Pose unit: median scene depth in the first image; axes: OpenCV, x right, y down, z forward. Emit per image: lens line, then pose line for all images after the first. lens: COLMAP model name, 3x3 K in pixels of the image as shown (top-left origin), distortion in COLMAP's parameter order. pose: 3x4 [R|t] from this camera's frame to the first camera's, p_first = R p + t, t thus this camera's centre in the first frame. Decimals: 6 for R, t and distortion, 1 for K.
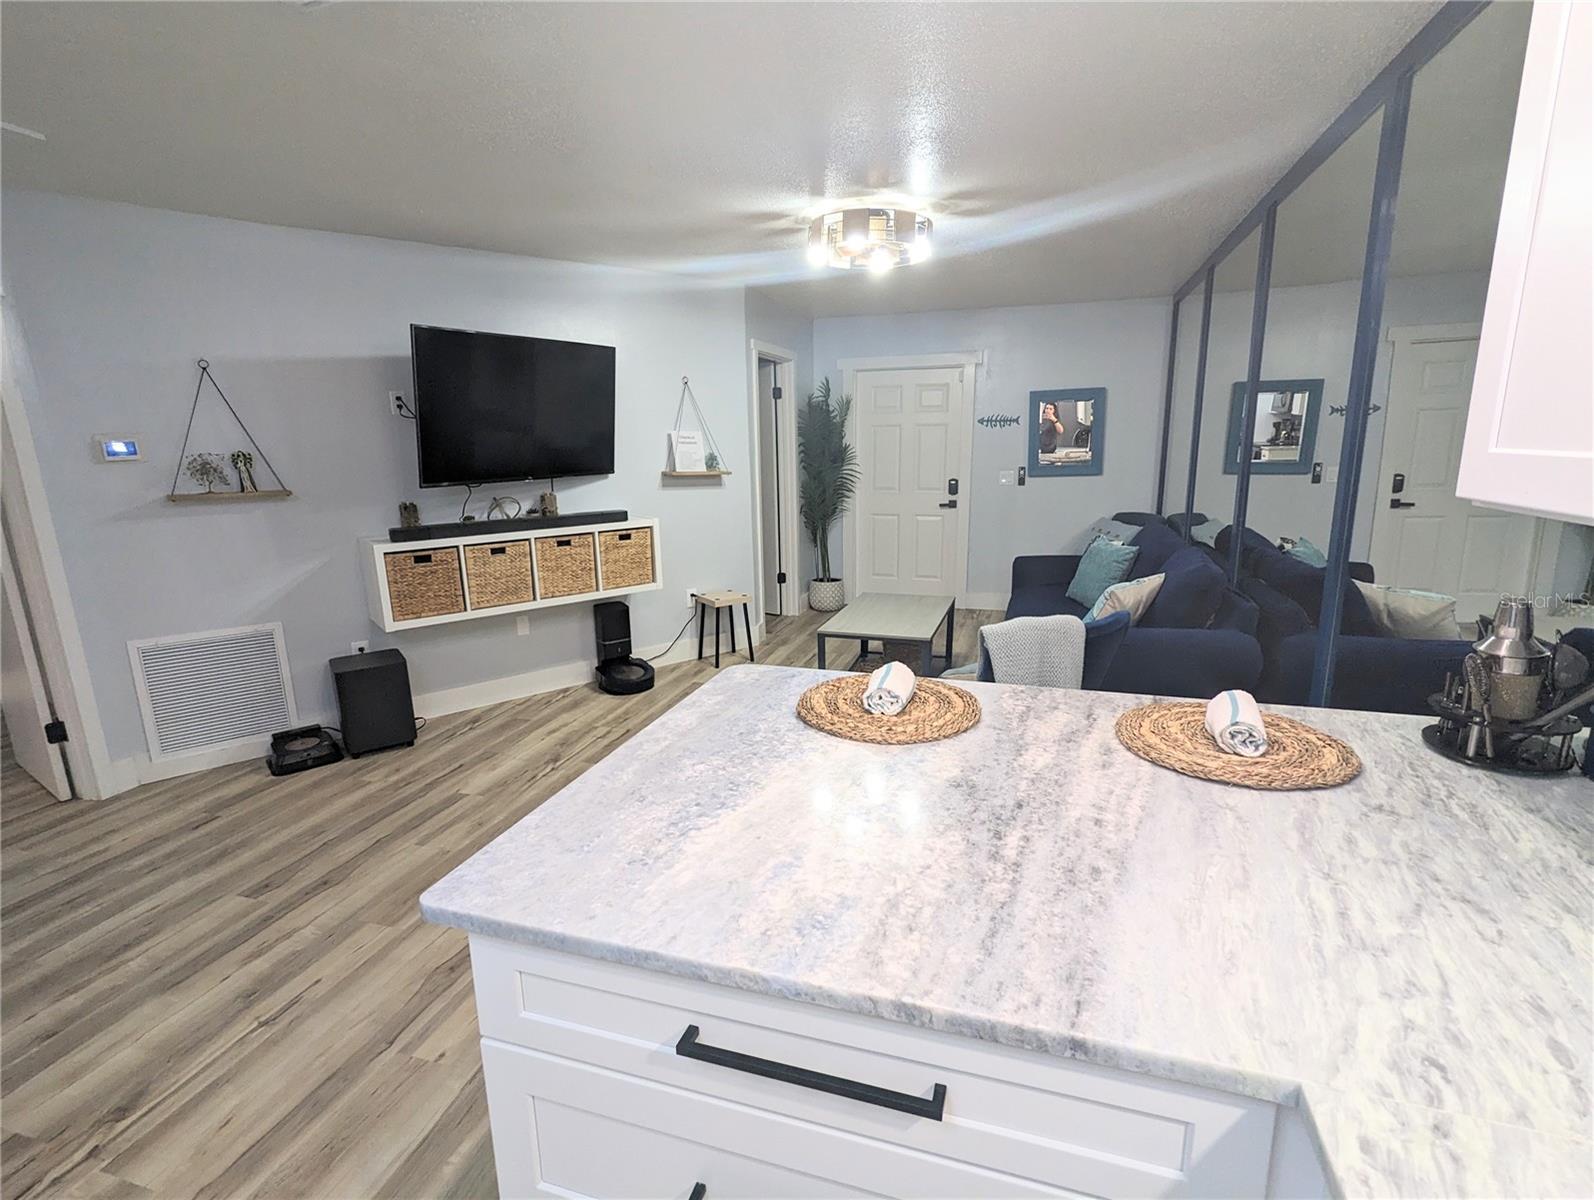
lens RADIAL K [[746.2, 0, 797.6], [0, 746.2, 599.2], [0, 0, 1]] dist [-0.001374, -0.000093]
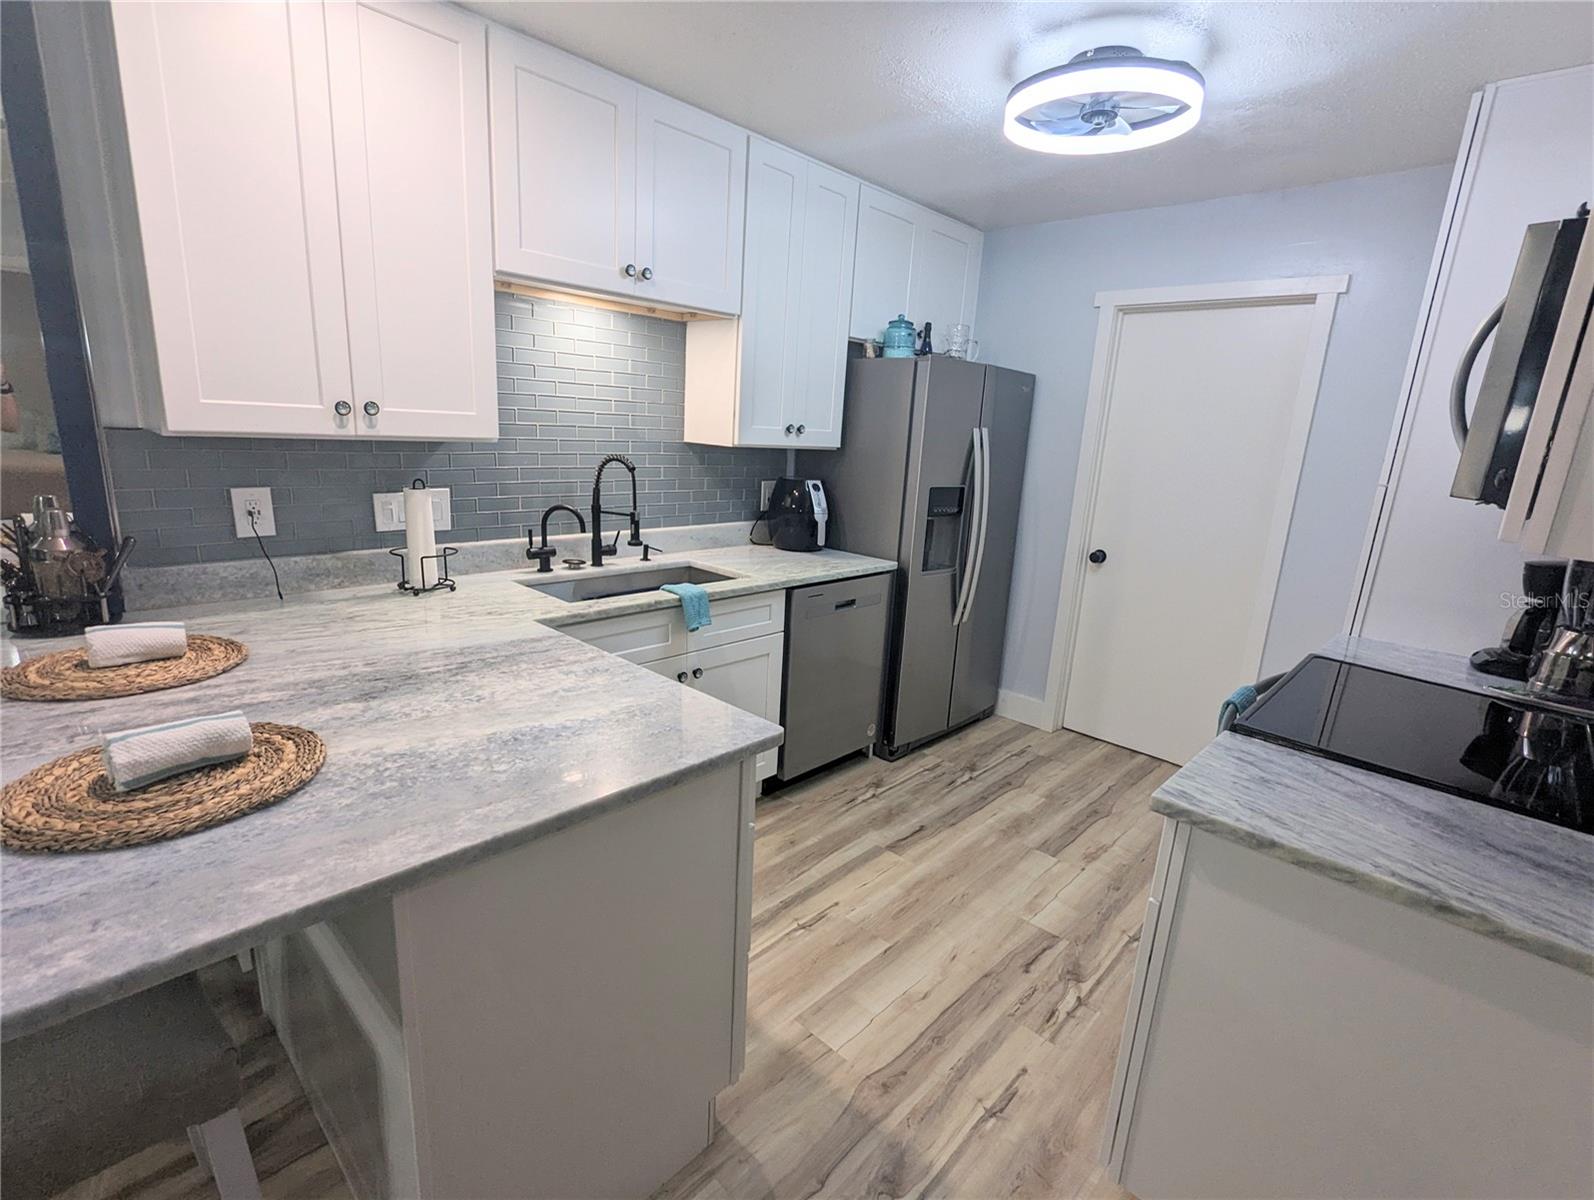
lens RADIAL K [[746.2, 0, 799.4], [0, 746.2, 601.8], [0, 0, 1]] dist [-0.001374, -0.000093]
pose [[-0.894583, -0.136986, 0.425389, -0.998340], [0.055397, 0.910532, 0.409711, -0.380801], [-0.443455, 0.390086, -0.806958, 1.835538]]
